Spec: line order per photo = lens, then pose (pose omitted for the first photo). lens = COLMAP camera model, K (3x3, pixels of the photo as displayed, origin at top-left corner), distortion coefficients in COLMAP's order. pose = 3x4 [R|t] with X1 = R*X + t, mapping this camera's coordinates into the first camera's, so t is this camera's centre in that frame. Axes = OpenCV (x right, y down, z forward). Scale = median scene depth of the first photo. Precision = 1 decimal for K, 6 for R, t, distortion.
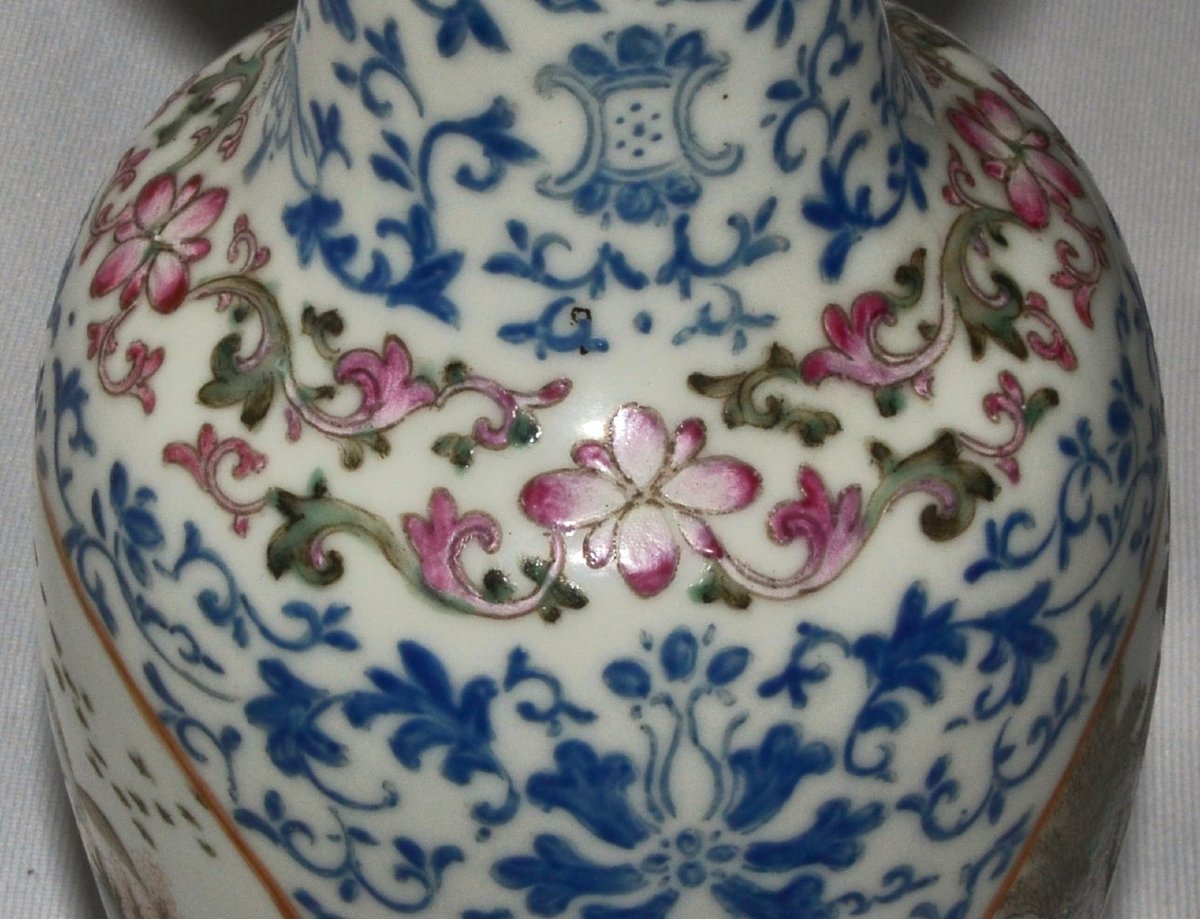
lens RADIAL K [[4102.5, 0, 600.0], [0, 4102.5, 459.5], [0, 0, 1]] dist [0.065632, 0.433508]
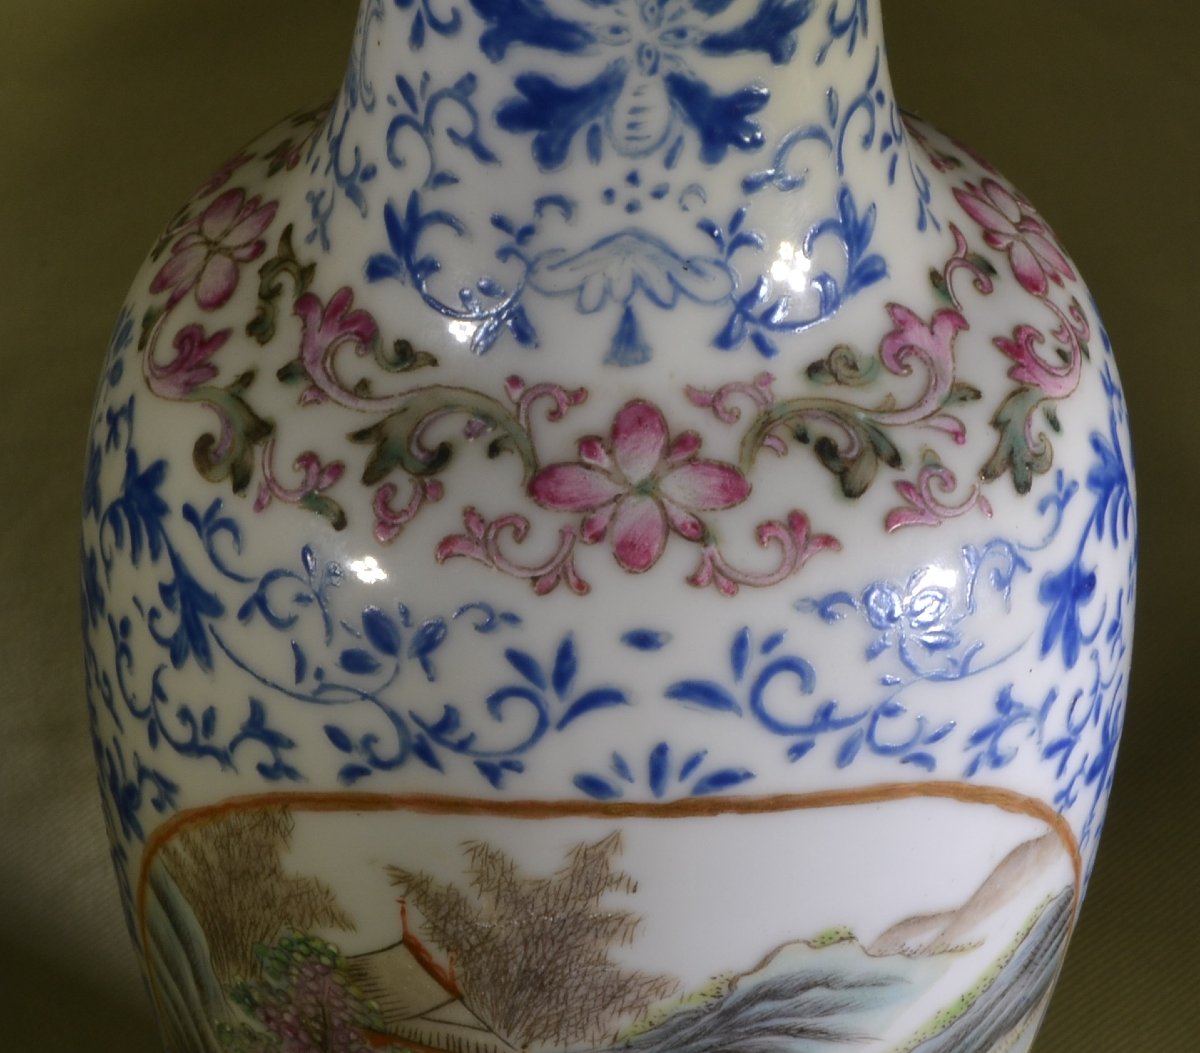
lens RADIAL K [[3601.3, 0, 600.0], [0, 3601.3, 526.5], [0, 0, 1]] dist [0.159529, -0.309618]
pose [[-0.077390, 0.627734, -0.774571, 0.837711], [-0.703035, 0.516509, 0.488836, -0.523060], [0.706932, 0.582381, 0.401347, 0.696047]]
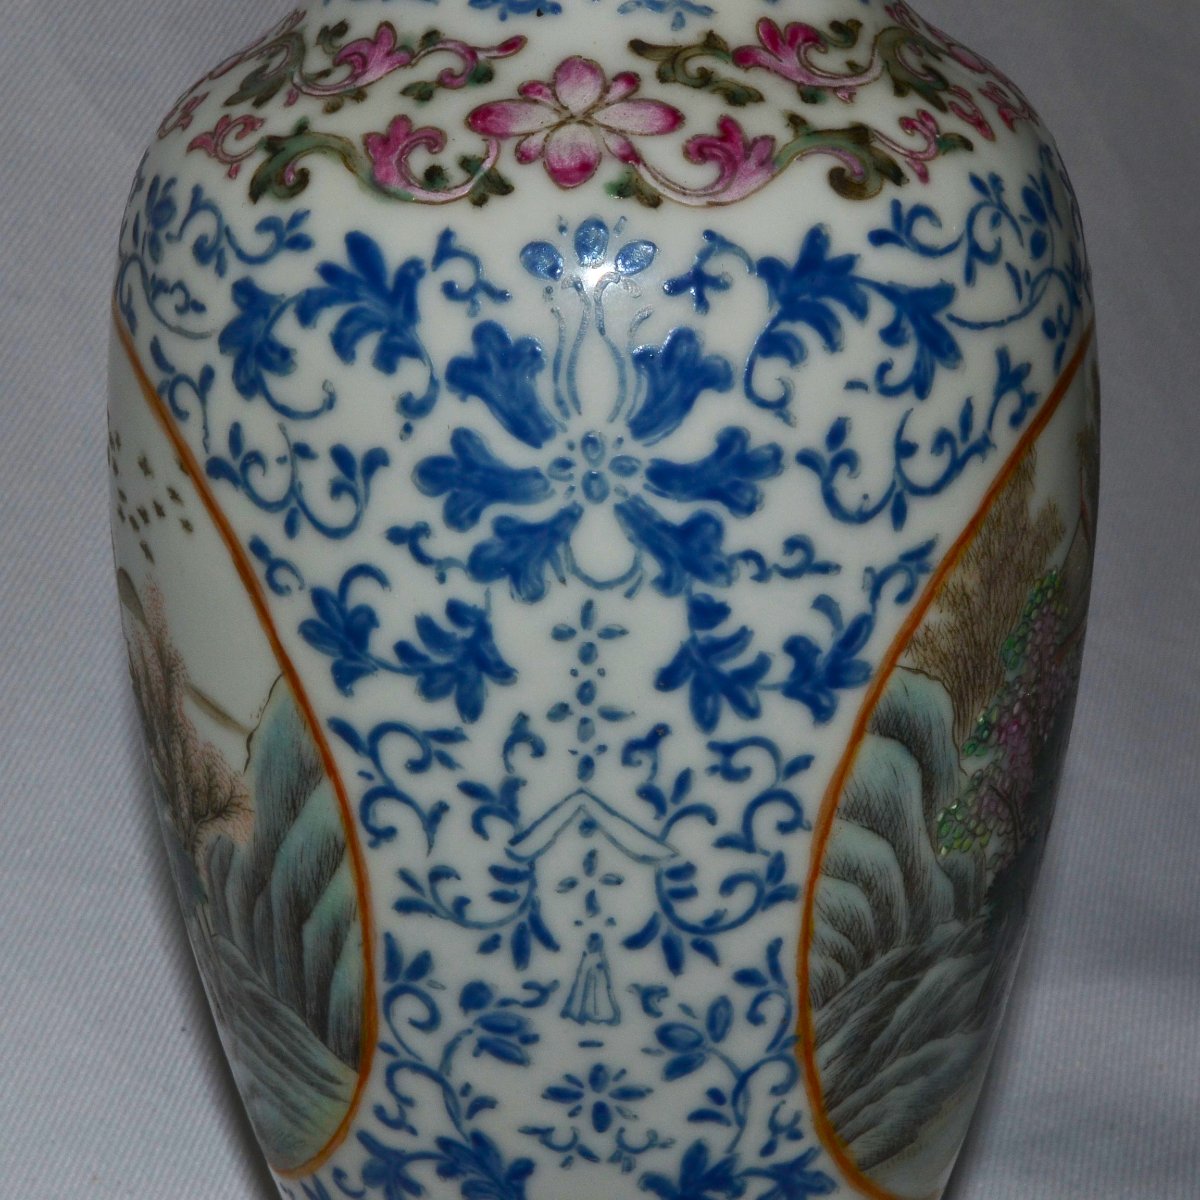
lens RADIAL K [[2689.1, 0, 600.0], [0, 2689.1, 600.0], [0, 0, 1]] dist [0.006812, 0.201766]
pose [[0.987151, 0.056845, -0.149338, 0.131245], [-0.111357, 0.914995, -0.387794, 0.403981], [0.114600, 0.399441, 0.909568, 0.380424]]
